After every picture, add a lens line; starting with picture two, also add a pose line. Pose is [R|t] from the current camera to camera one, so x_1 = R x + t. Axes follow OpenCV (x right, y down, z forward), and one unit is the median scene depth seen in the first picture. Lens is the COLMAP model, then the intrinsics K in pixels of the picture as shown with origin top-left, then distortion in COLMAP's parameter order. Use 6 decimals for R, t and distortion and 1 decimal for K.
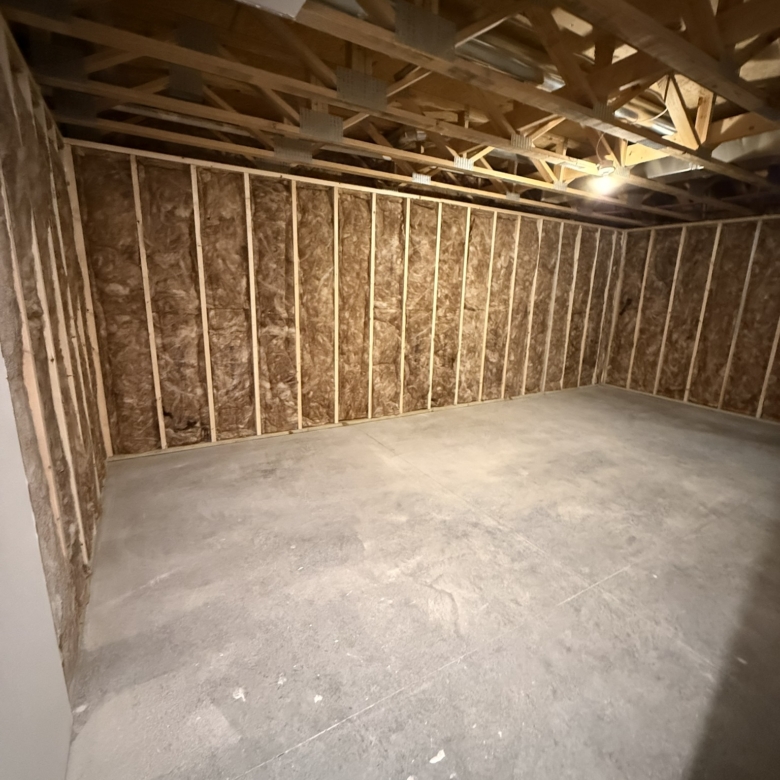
lens RADIAL K [[415.6, 0, 390.0], [0, 415.6, 390.0], [0, 0, 1]] dist [-0.002896, 0.000628]
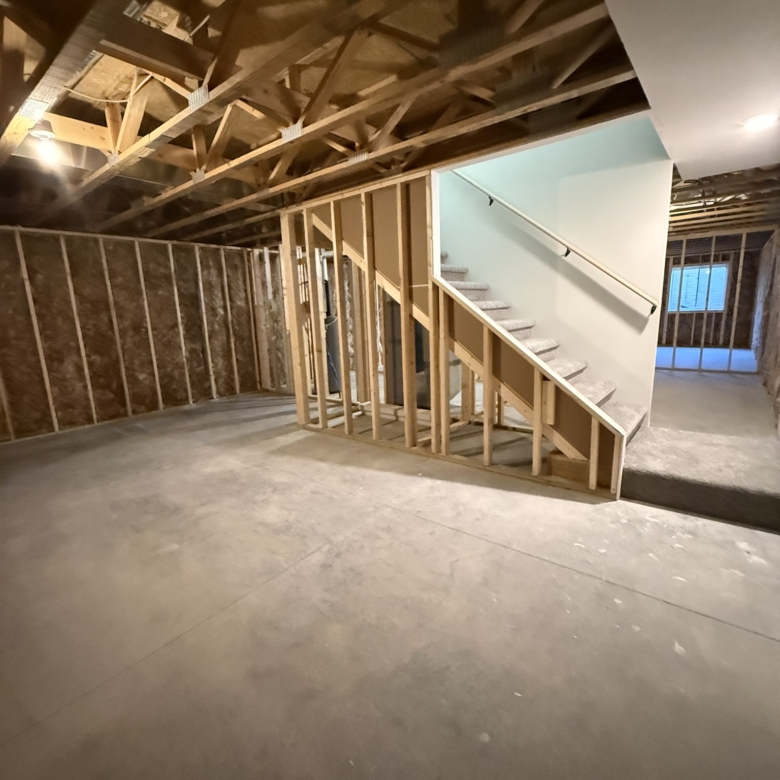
lens RADIAL K [[415.6, 0, 390.0], [0, 415.6, 390.0], [0, 0, 1]] dist [-0.002896, 0.000628]
pose [[-0.355563, -0.196537, 0.913755, -0.506253], [0.250581, 0.921806, 0.295775, -0.207978], [-0.900436, 0.334136, -0.278512, 0.934910]]
